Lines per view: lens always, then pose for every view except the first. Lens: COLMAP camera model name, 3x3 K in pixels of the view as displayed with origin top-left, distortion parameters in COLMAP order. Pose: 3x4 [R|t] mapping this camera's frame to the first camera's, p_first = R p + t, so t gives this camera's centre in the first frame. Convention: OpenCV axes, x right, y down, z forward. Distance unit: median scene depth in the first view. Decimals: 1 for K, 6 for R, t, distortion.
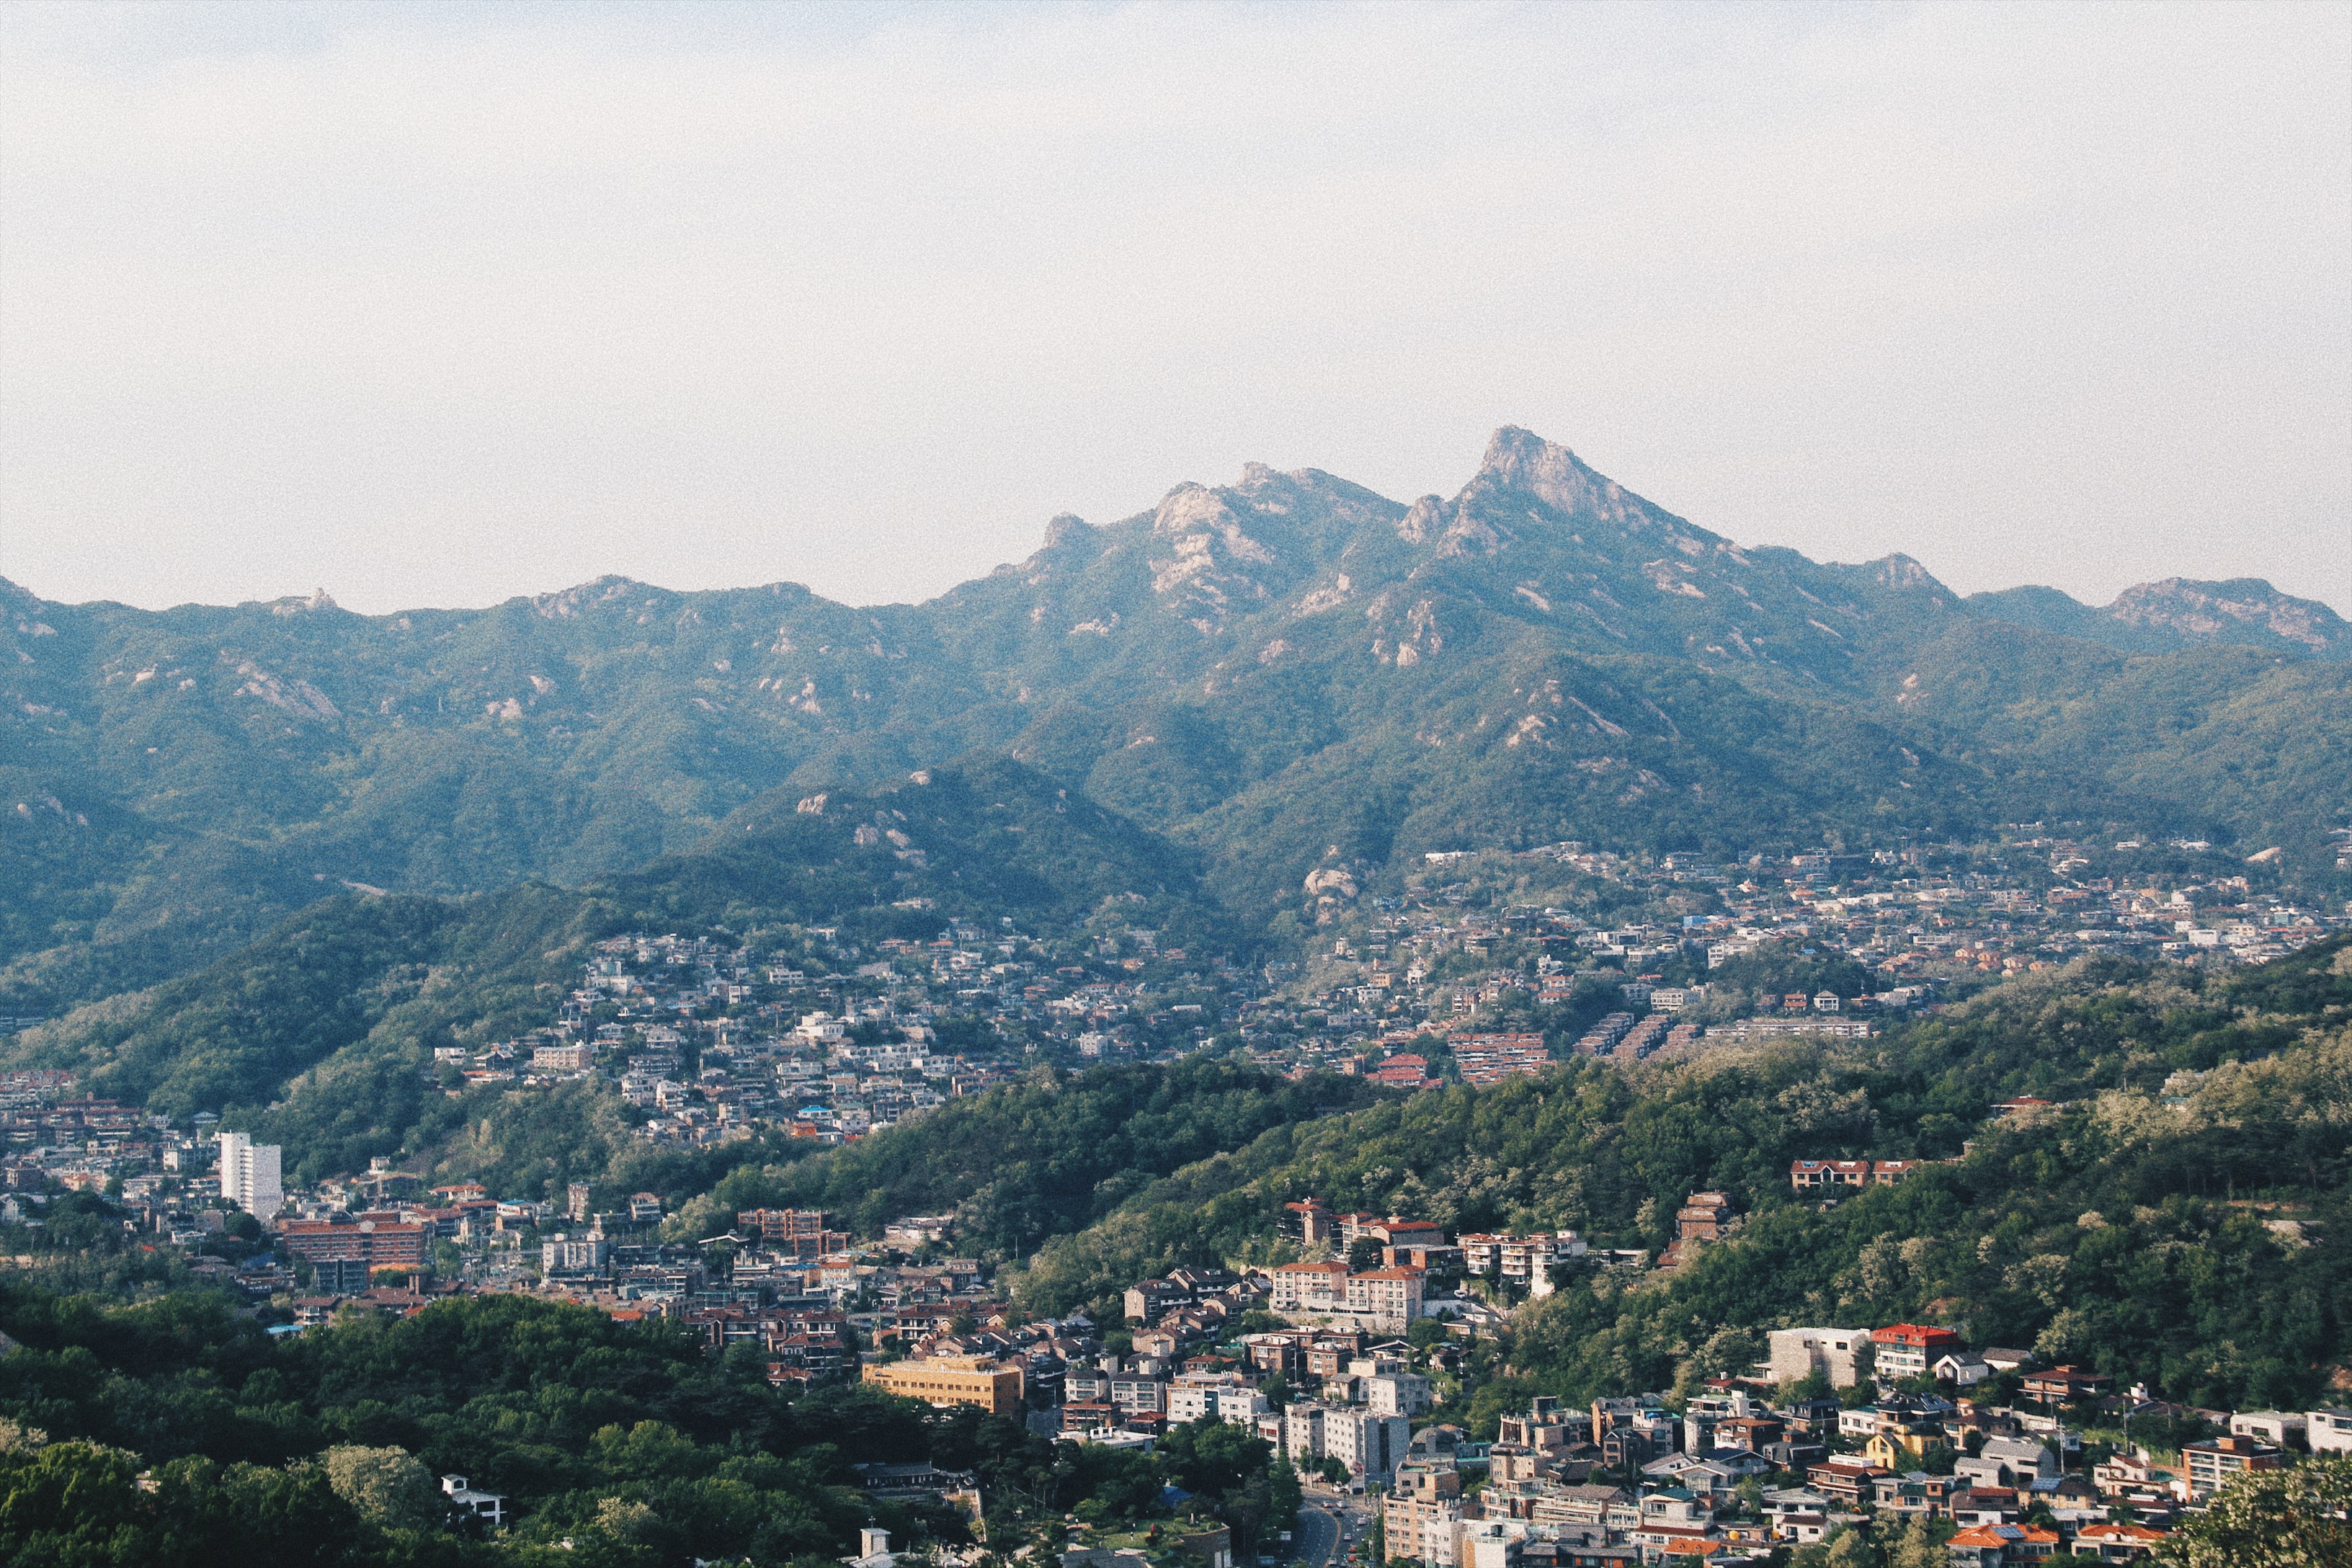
lens RADIAL K [[3860.6, 0, 1209.0], [0, 3860.6, 837.0], [0, 0, 1]] dist [0.272366, 0.000000]
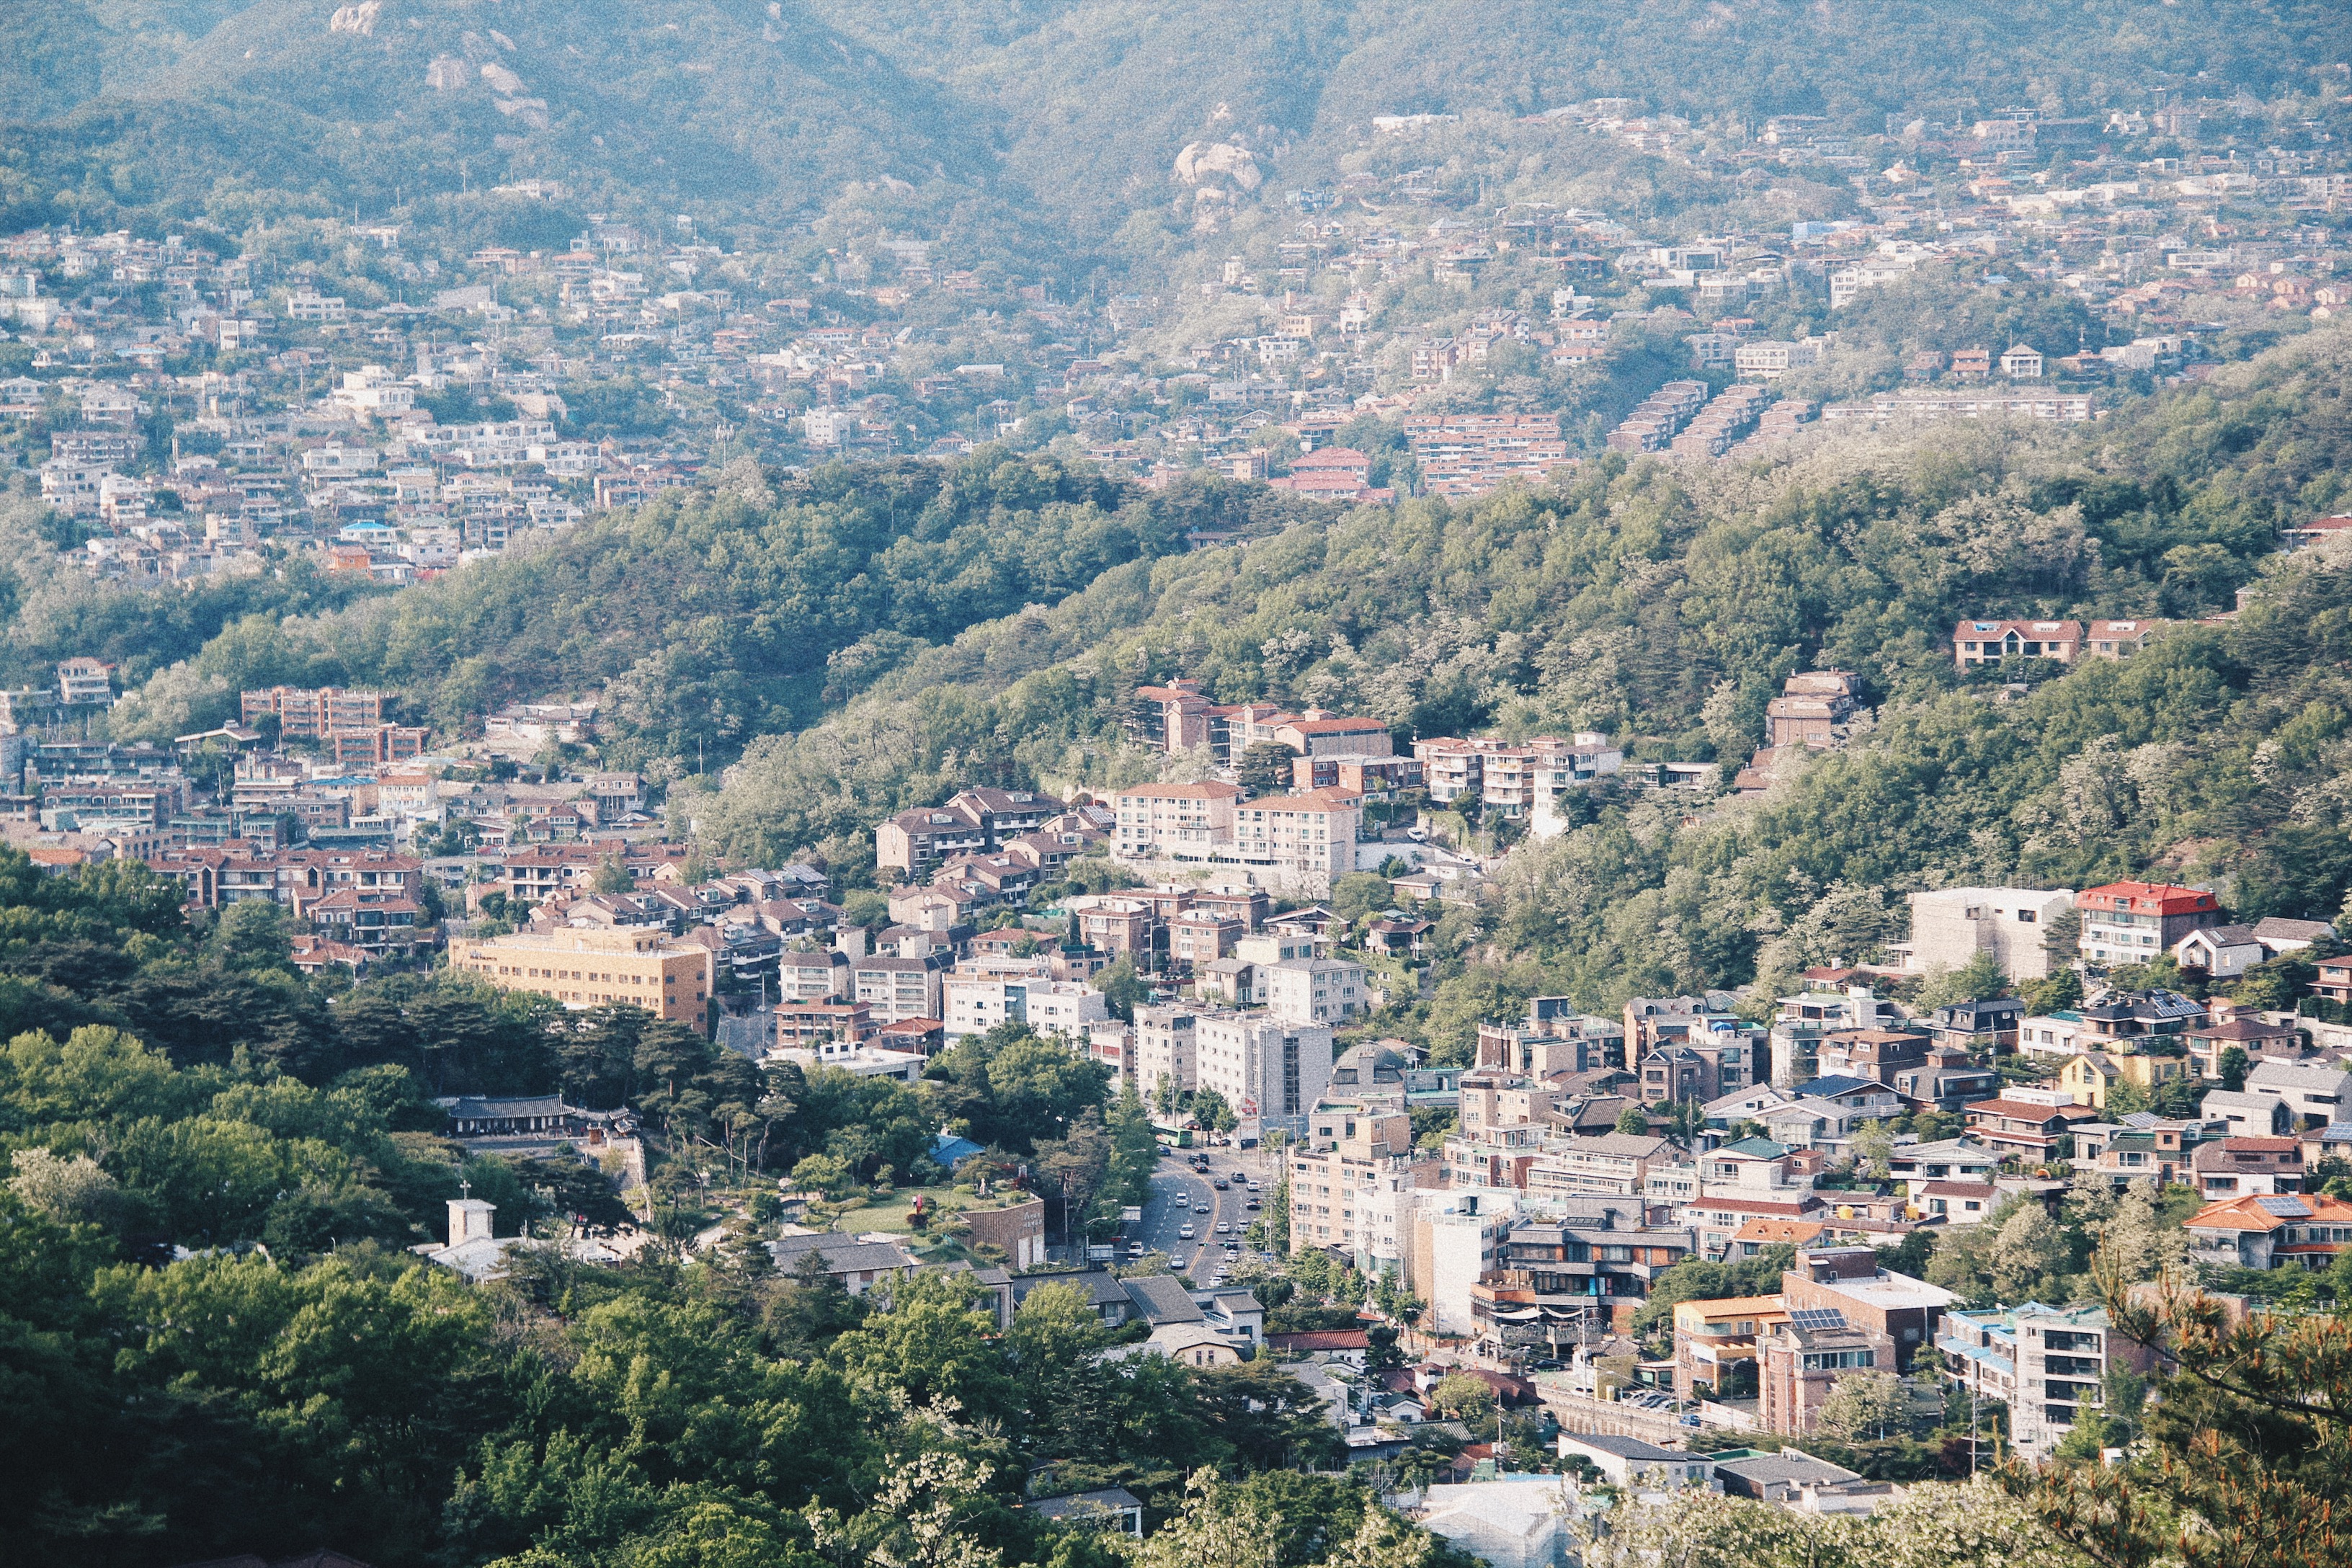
lens RADIAL K [[3860.6, 0, 1160.3], [0, 3860.6, 728.9], [0, 0, 1]] dist [0.272366, 0.000000]
pose [[0.999695, 0.006858, 0.023712, 0.008727], [-0.009782, 0.992049, 0.125468, 0.023637], [-0.022663, -0.125662, 0.991814, 0.386447]]
